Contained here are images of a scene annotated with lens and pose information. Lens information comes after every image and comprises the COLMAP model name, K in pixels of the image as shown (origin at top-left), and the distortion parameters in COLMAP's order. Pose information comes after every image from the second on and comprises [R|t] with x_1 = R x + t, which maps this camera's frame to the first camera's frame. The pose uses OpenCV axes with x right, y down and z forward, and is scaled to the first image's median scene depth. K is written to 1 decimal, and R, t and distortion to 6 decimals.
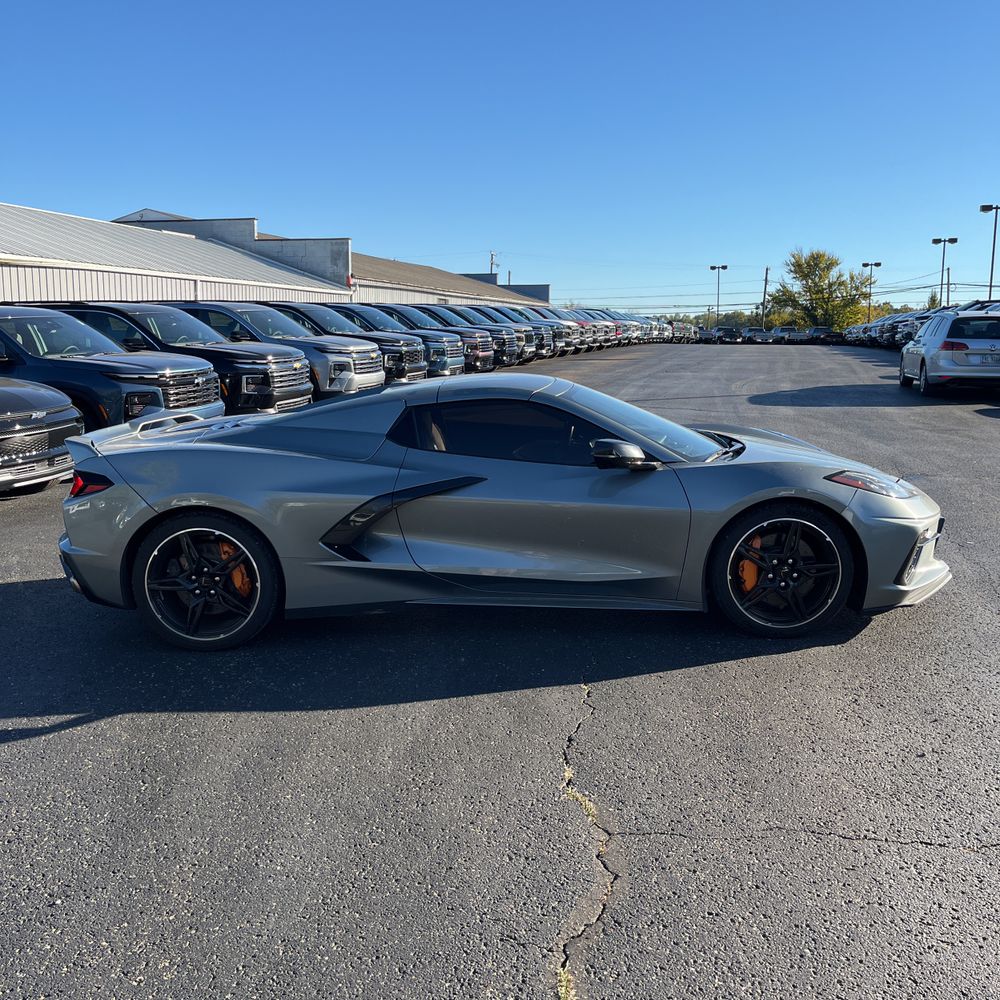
lens RADIAL K [[1020.0, 0, 500.0], [0, 1020.0, 501.8], [0, 0, 1]] dist [0.015066, 0.000000]
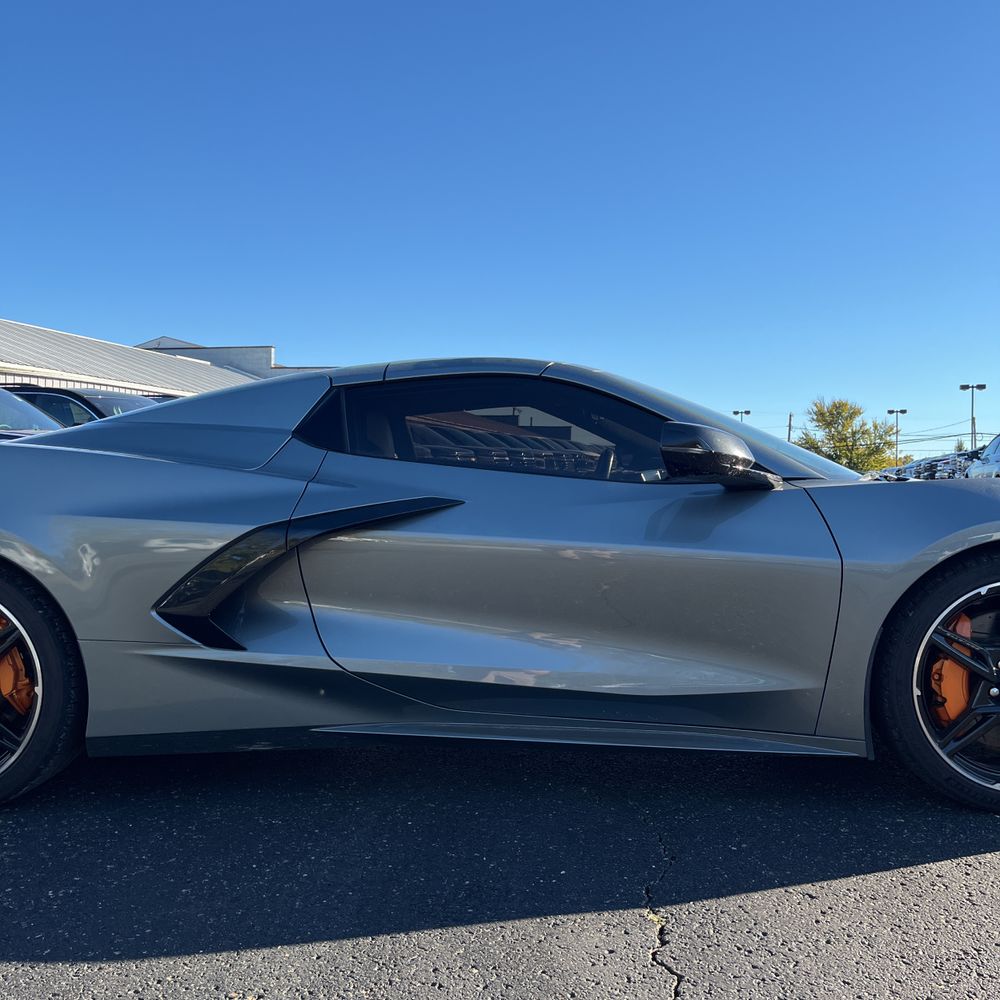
lens RADIAL K [[1020.0, 0, 498.7], [0, 1020.0, 493.7], [0, 0, 1]] dist [0.015066, 0.000000]
pose [[0.999628, 0.015197, -0.022644, 0.018140], [-0.018439, 0.988416, -0.150642, 0.054651], [0.020092, 0.151003, 0.988329, 0.444459]]
